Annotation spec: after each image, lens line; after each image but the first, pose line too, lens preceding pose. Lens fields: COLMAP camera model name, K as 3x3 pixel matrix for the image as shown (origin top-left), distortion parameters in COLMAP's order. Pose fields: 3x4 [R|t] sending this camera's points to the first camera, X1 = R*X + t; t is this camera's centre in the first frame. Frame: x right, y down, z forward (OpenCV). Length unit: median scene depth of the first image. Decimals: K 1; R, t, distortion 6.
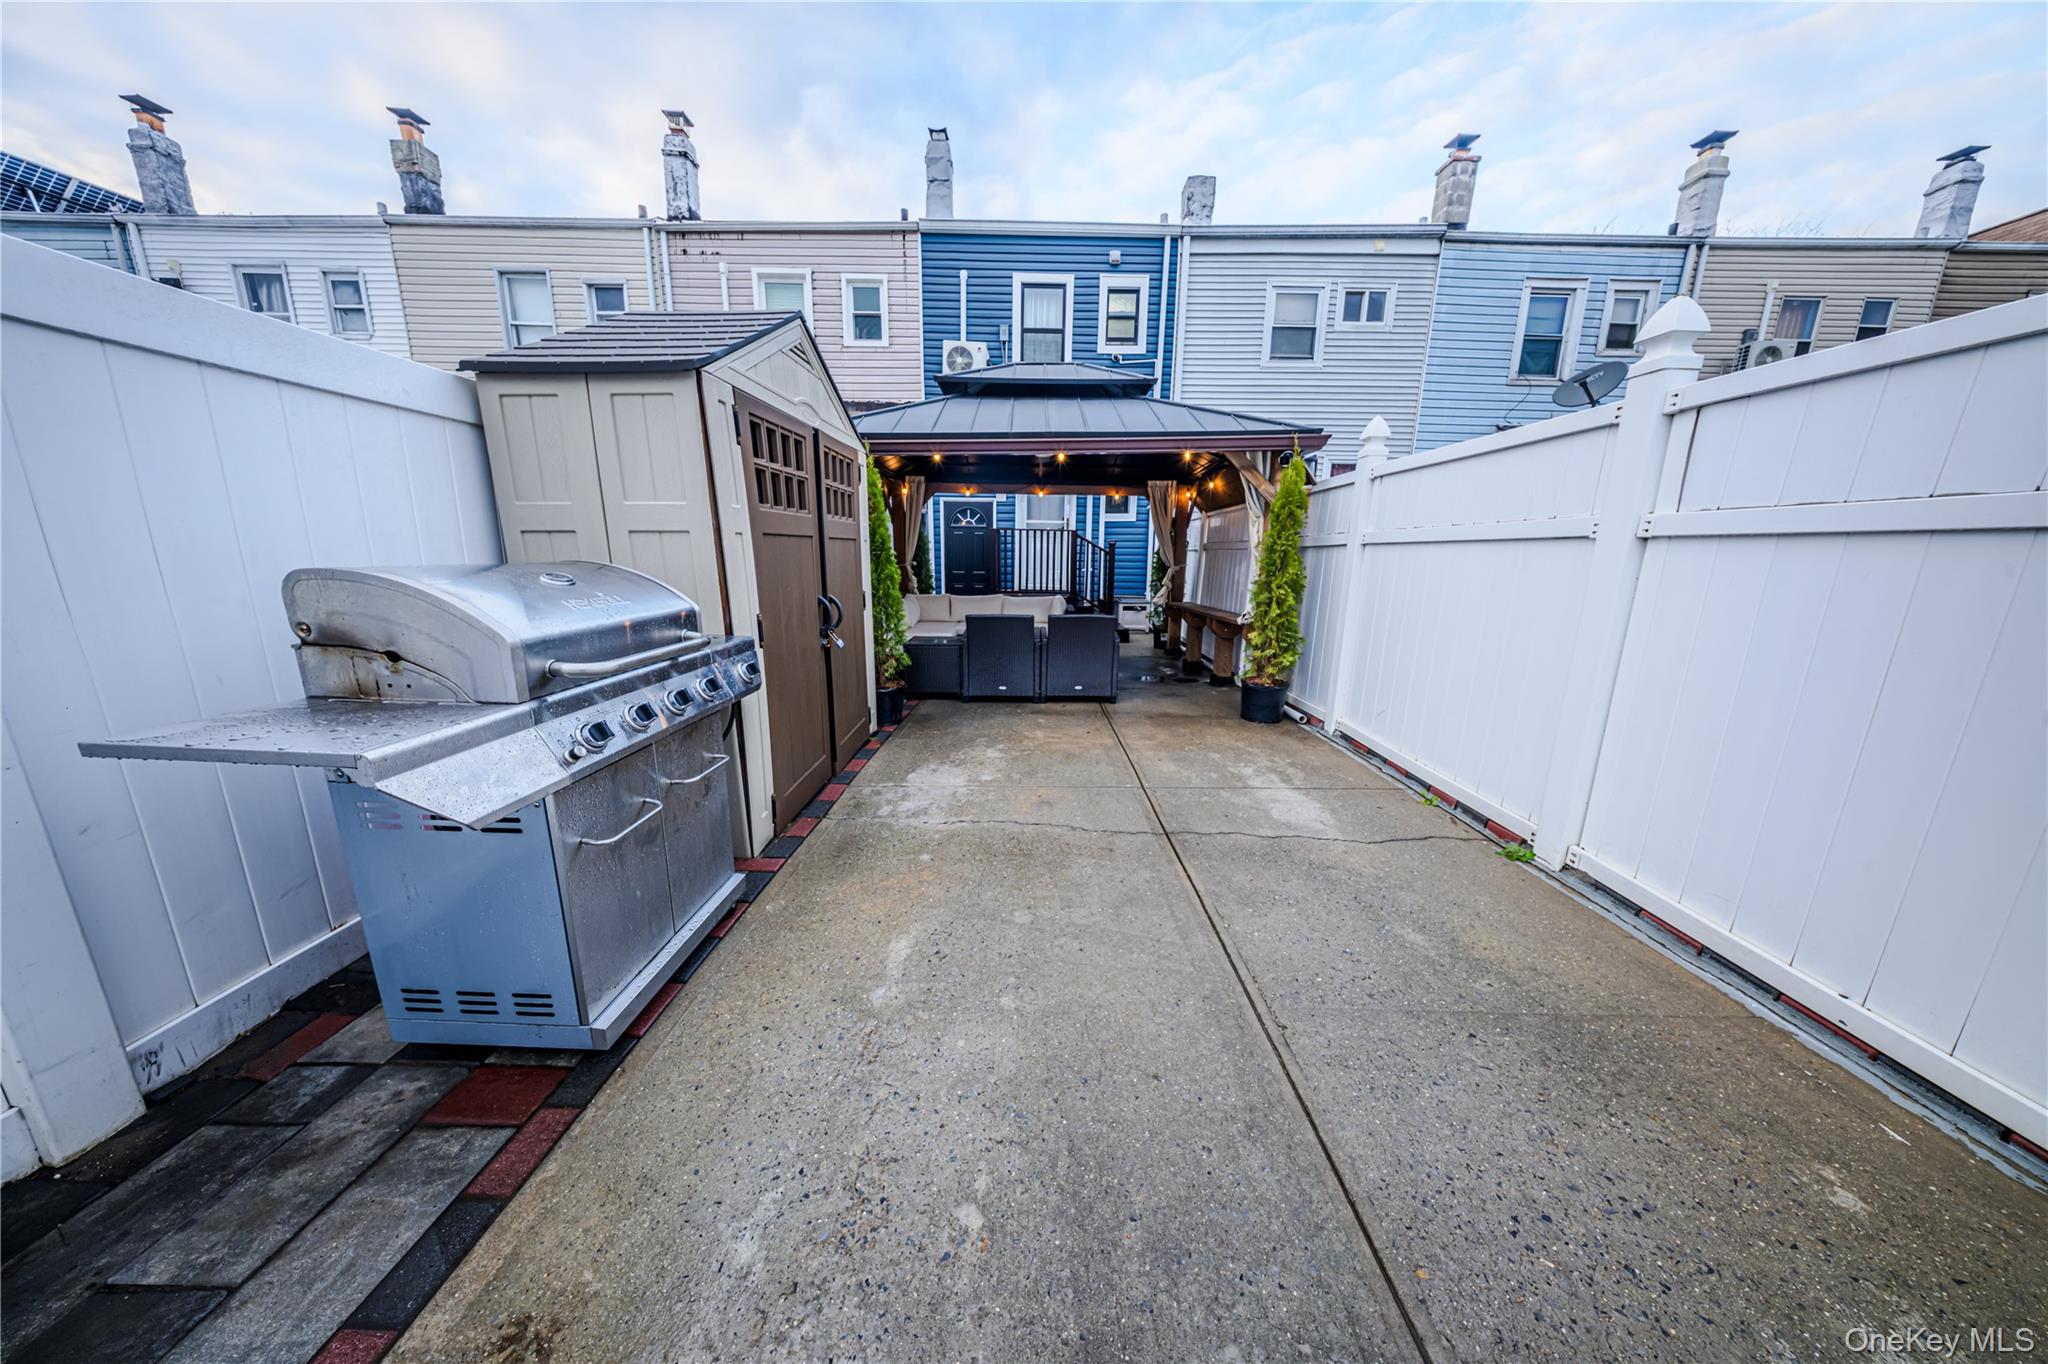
lens RADIAL K [[593.8, 0, 1027.6], [0, 593.8, 685.1], [0, 0, 1]] dist [0.000752, -0.002654]
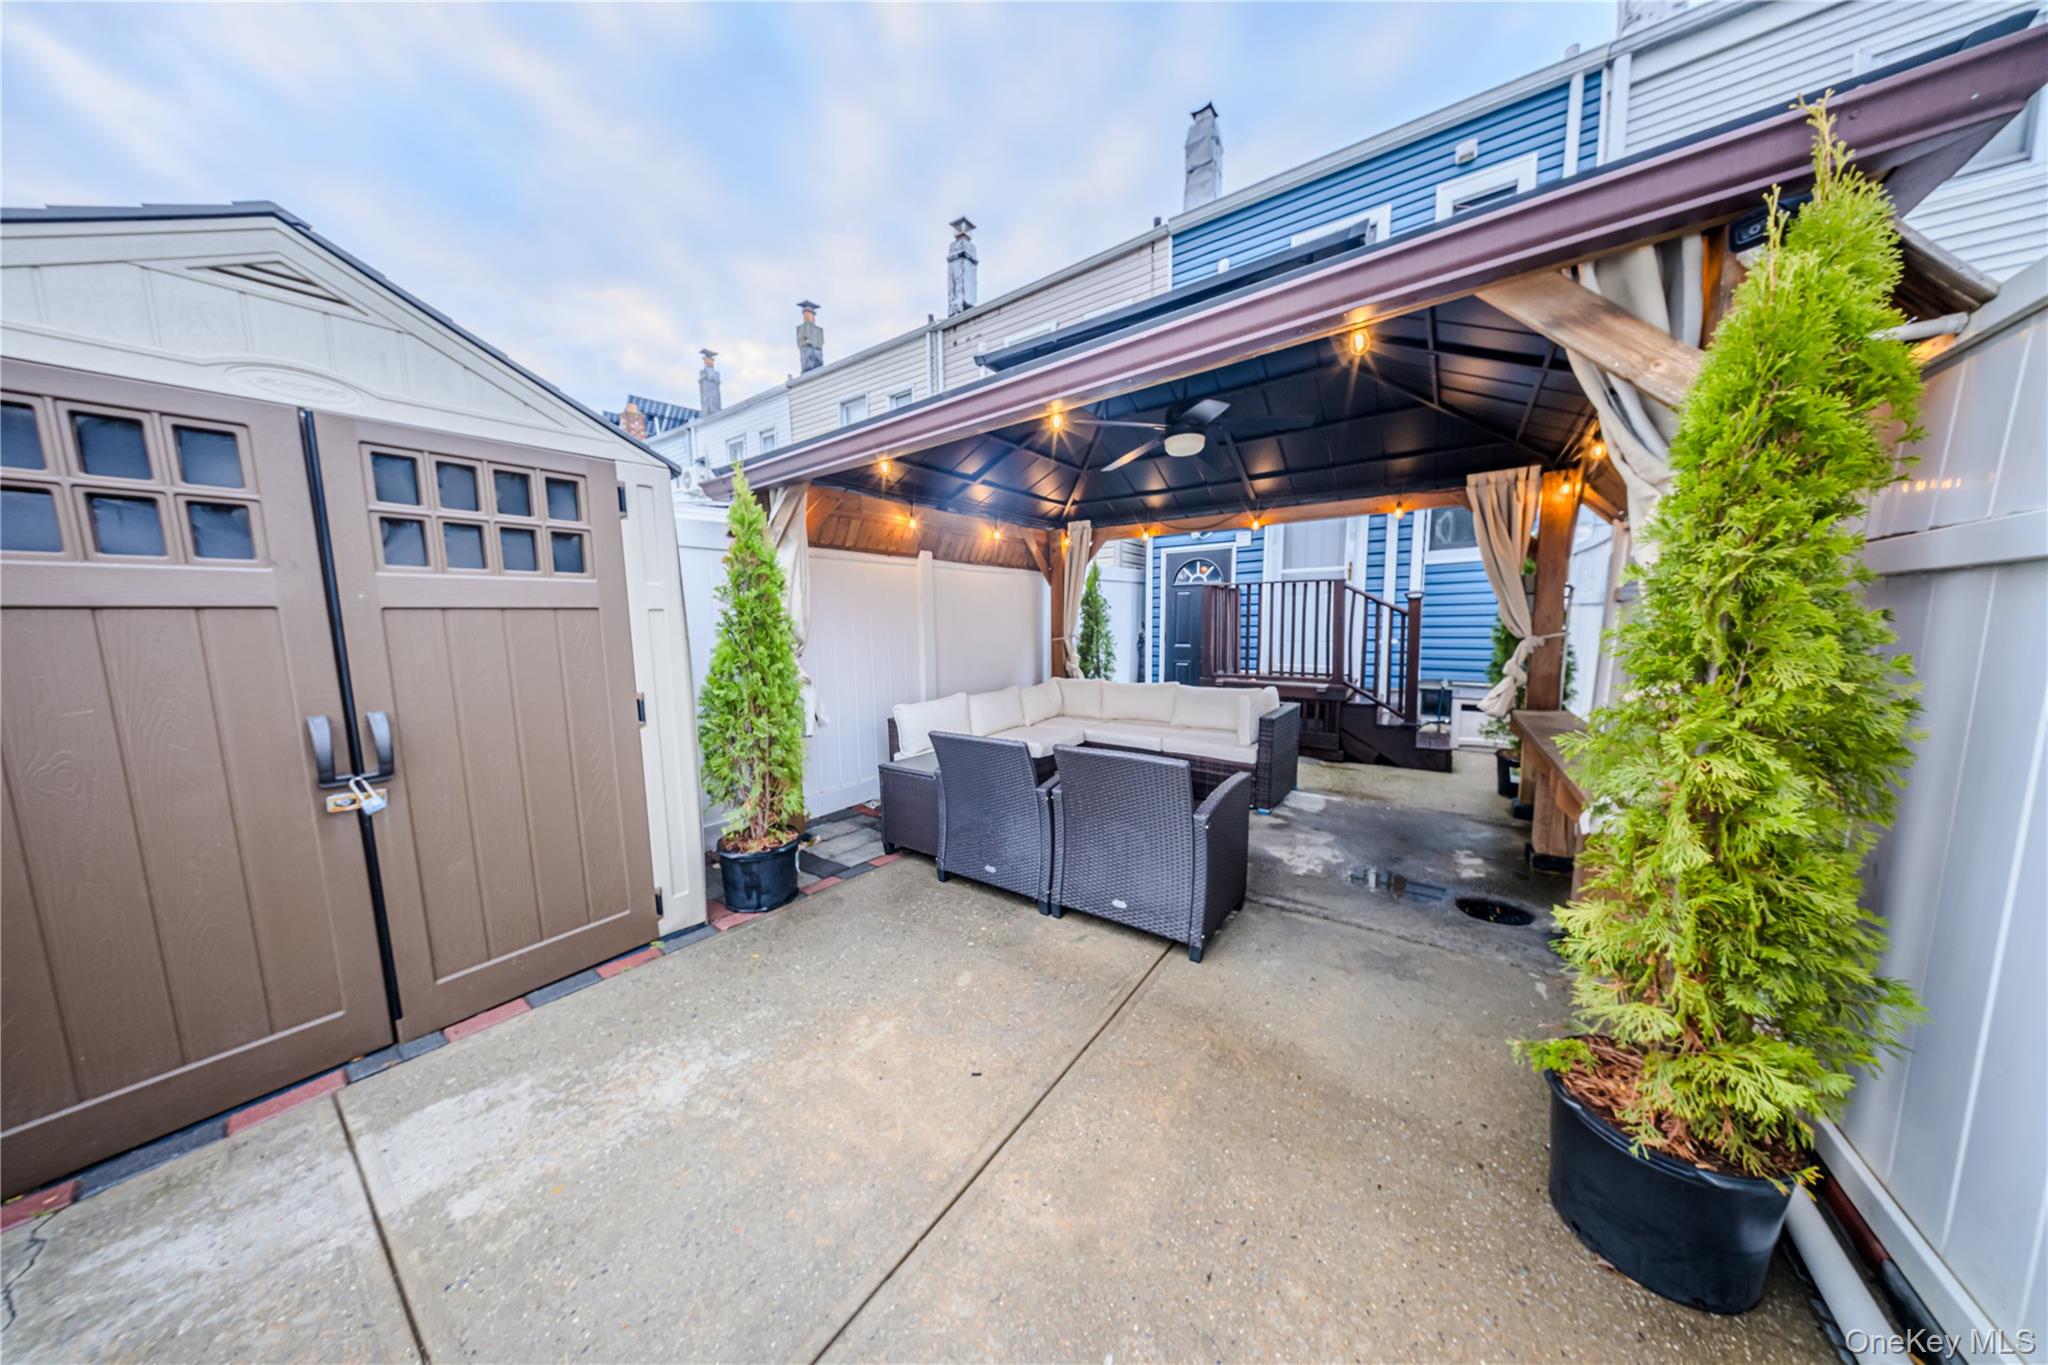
lens RADIAL K [[593.8, 0, 1027.6], [0, 593.8, 685.6], [0, 0, 1]] dist [0.000752, -0.002654]
pose [[0.816414, 0.038107, -0.576208, 0.157211], [-0.100973, 0.991868, -0.077469, -0.066693], [0.568571, 0.121428, 0.813623, 0.307573]]
